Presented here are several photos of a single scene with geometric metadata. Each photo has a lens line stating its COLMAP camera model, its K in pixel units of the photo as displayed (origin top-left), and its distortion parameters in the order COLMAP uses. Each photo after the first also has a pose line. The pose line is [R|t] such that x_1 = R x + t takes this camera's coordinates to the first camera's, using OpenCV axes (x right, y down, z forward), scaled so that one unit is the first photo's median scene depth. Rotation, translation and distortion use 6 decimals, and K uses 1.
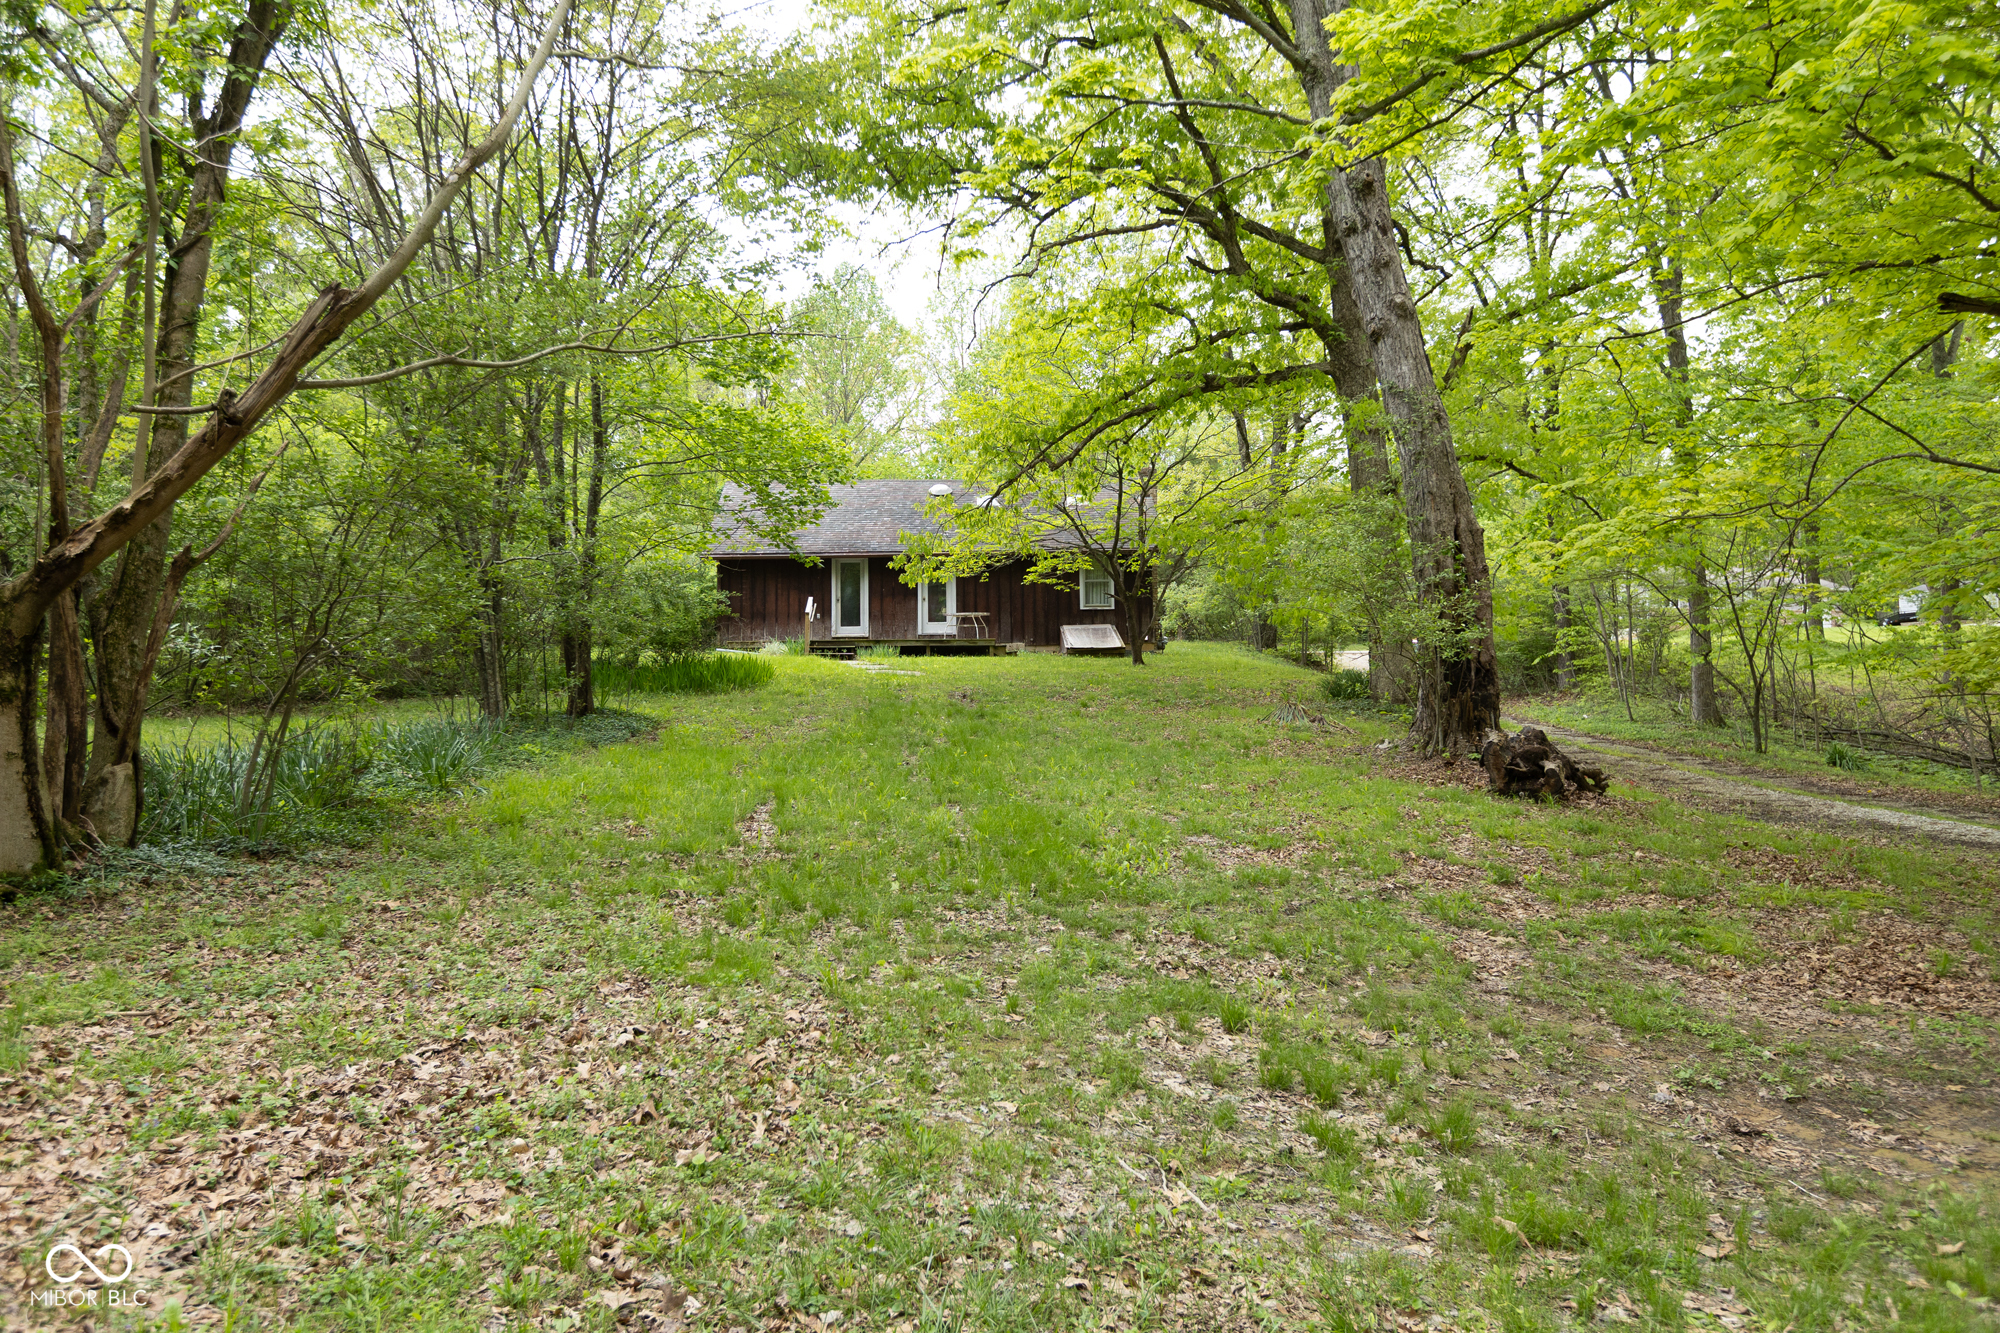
lens RADIAL K [[1480.7, 0, 995.0], [0, 1480.7, 662.6], [0, 0, 1]] dist [-0.014428, -0.003208]
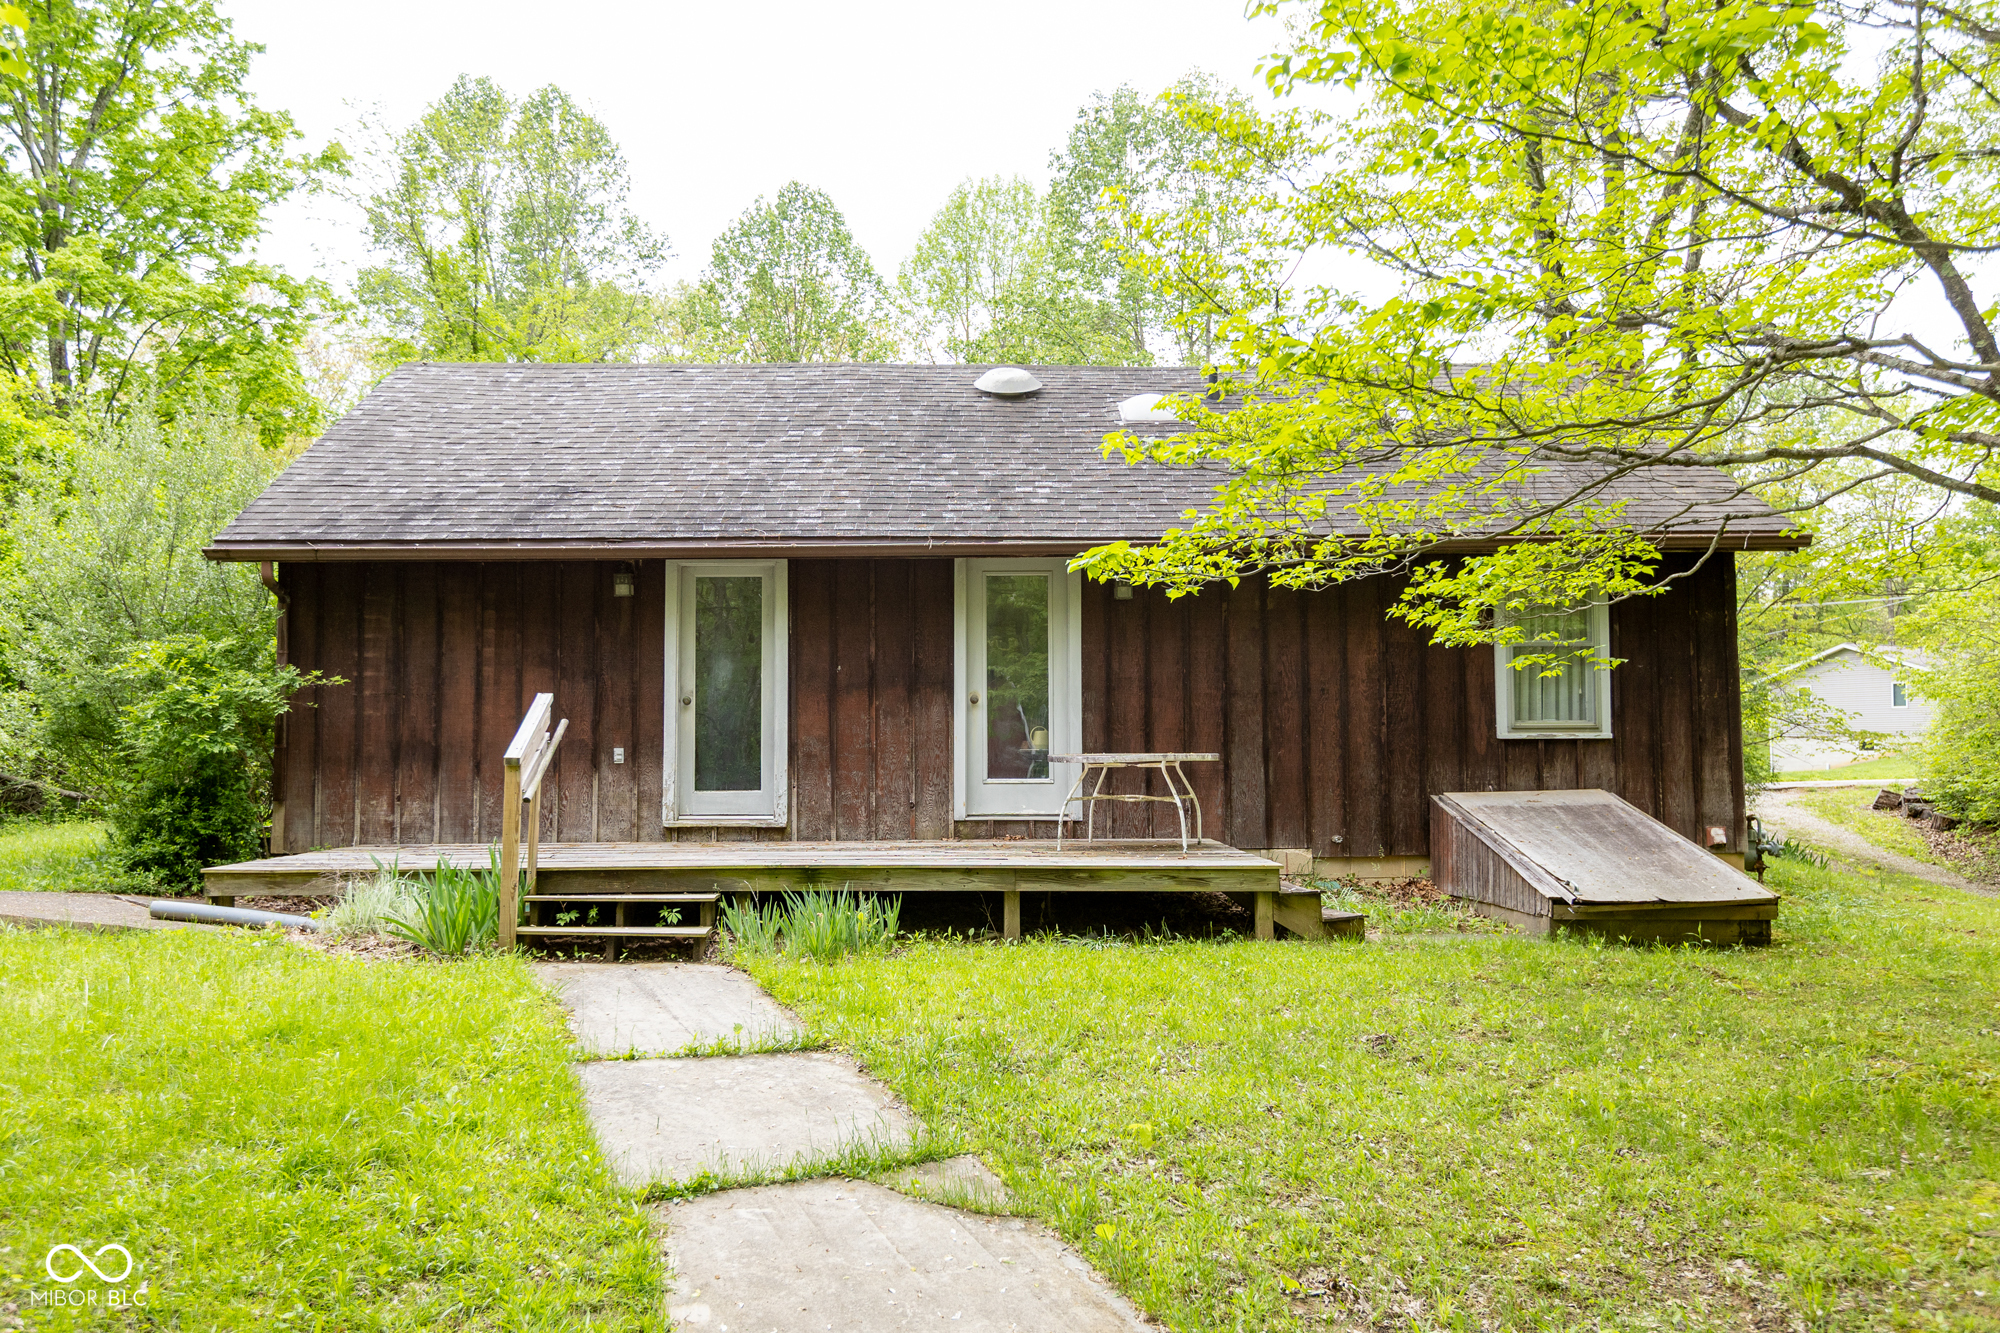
lens RADIAL K [[1476.9, 0, 996.8], [0, 1476.9, 665.0], [0, 0, 1]] dist [0.014162, 0.003873]
pose [[0.999878, 0.006977, 0.013960, -0.050693], [-0.006489, 0.999376, -0.034711, -0.041907], [-0.014194, 0.034616, 0.999300, 0.749007]]
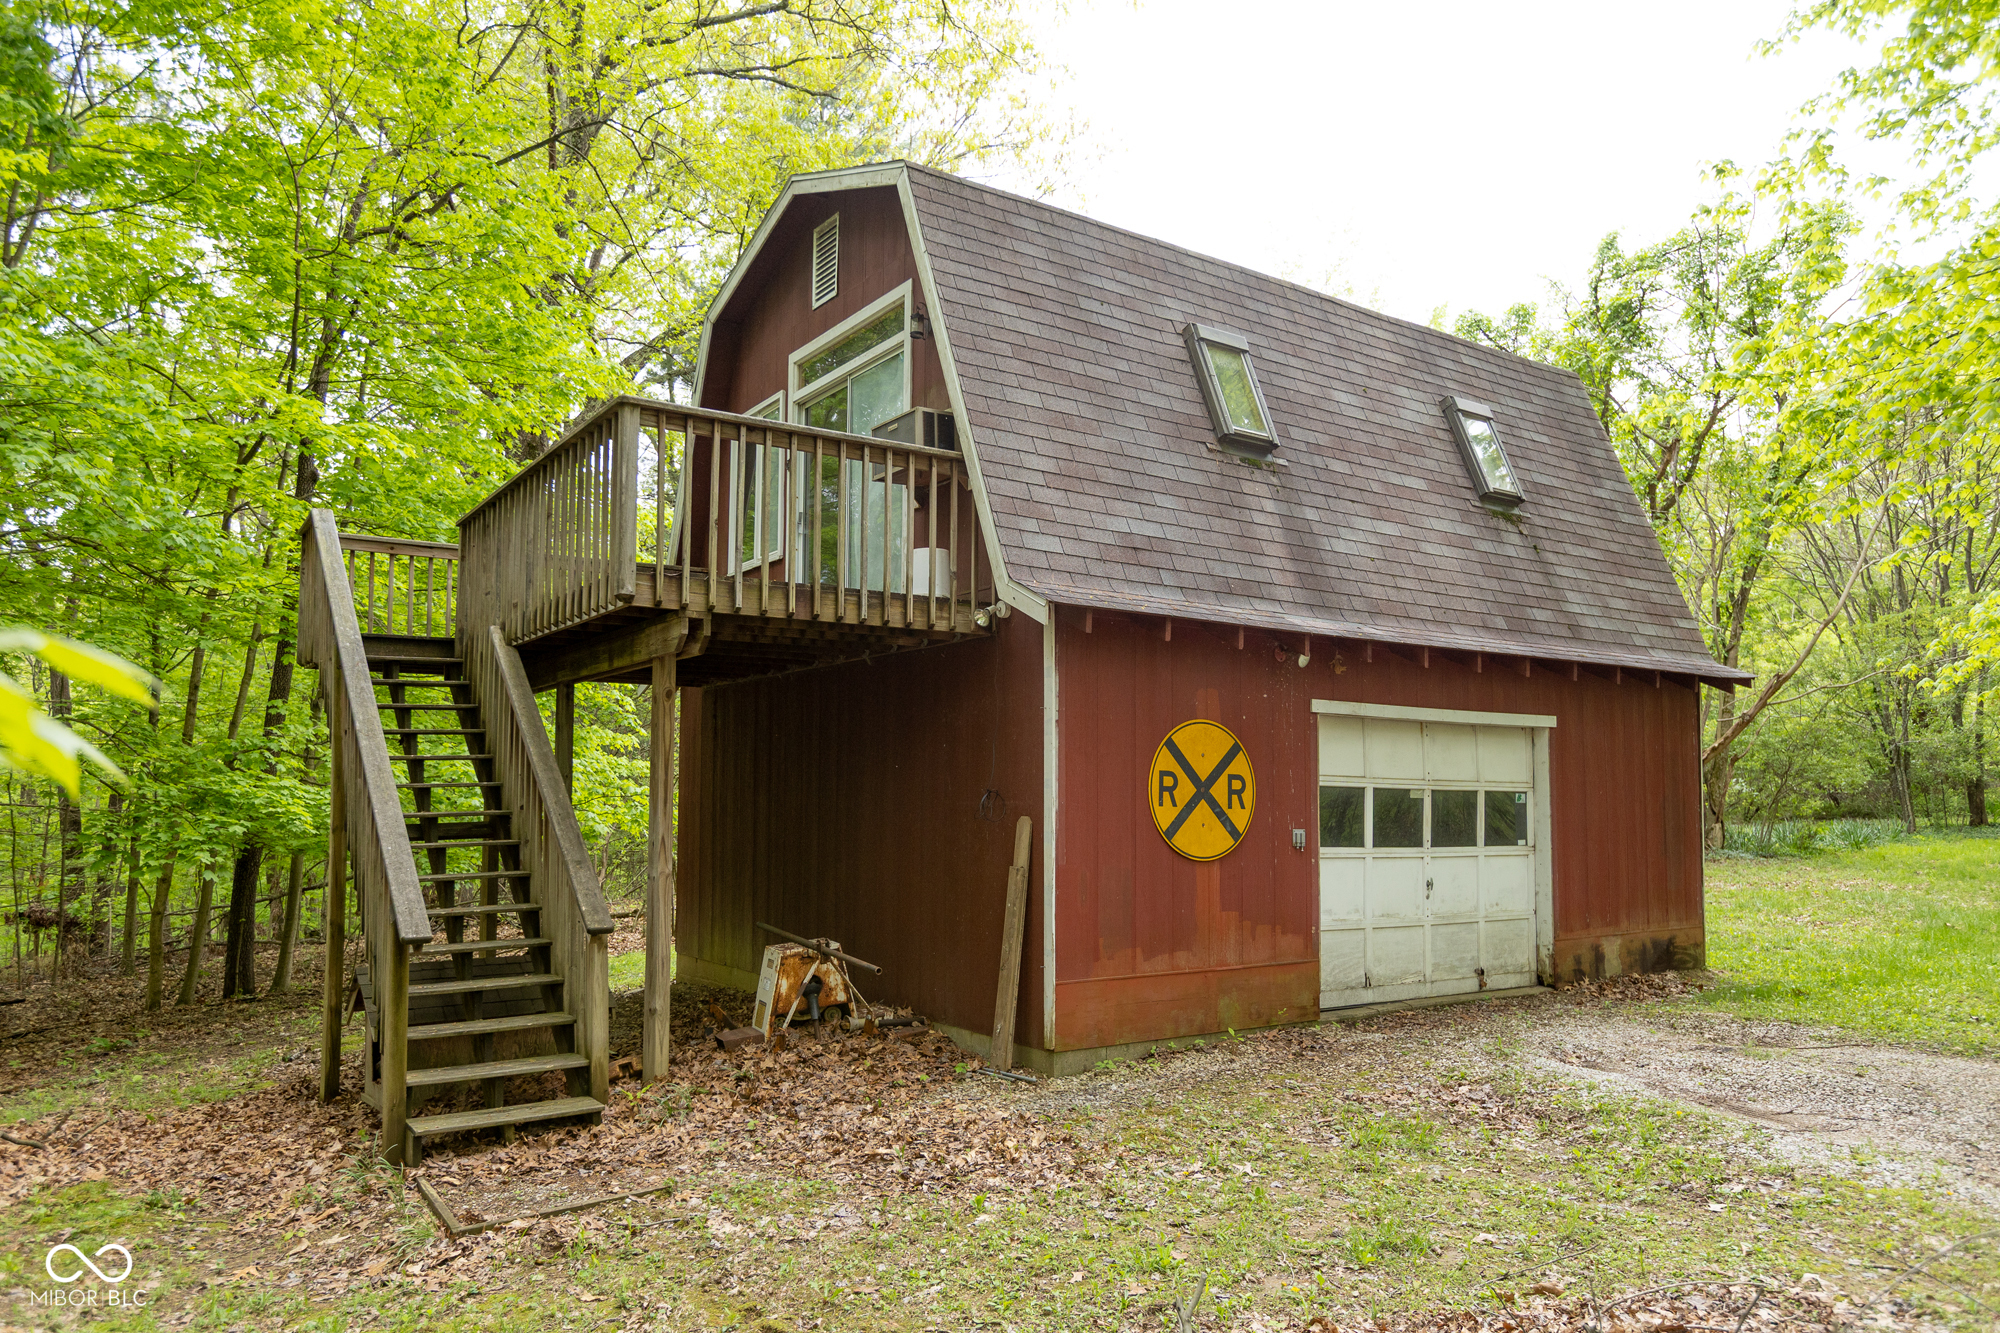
lens RADIAL K [[1308.9, 0, 984.7], [0, 1308.9, 674.9], [0, 0, 1]] dist [0.006071, 0.000680]
pose [[0.510172, -0.078389, -0.856493, 0.238017], [-0.004227, 0.995597, -0.093639, 0.003903], [0.860062, 0.051392, 0.507594, -0.411318]]
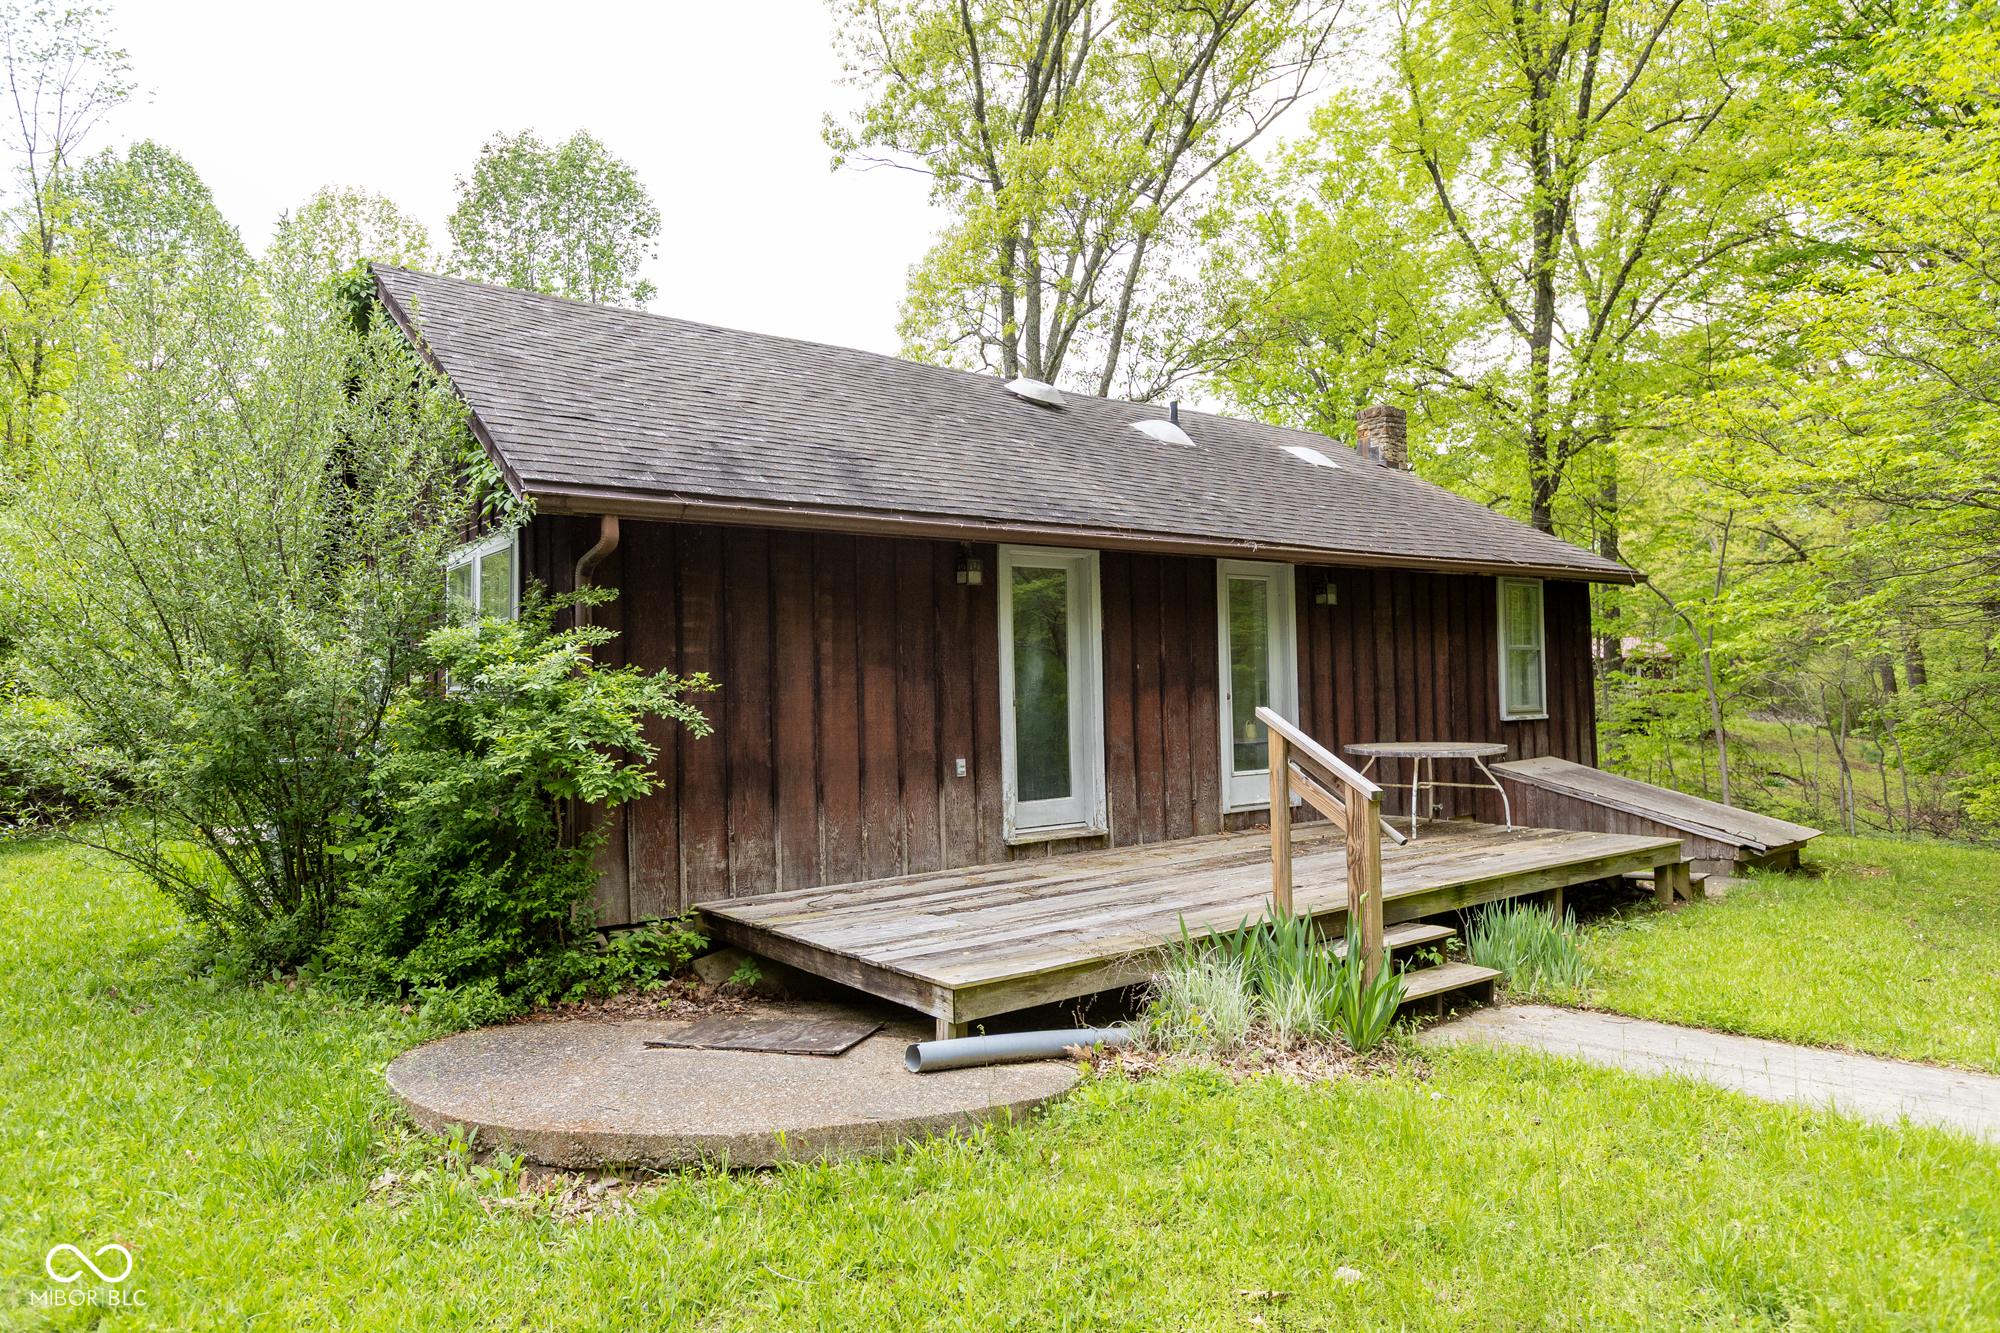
lens RADIAL K [[1145.5, 0, 1001.3], [0, 1145.5, 672.8], [0, 0, 1]] dist [0.003286, 0.000568]
pose [[0.829338, 0.003857, 0.558733, -0.231820], [0.003456, 0.999922, -0.012033, -0.047771], [-0.558736, 0.011911, 0.829260, 0.880304]]
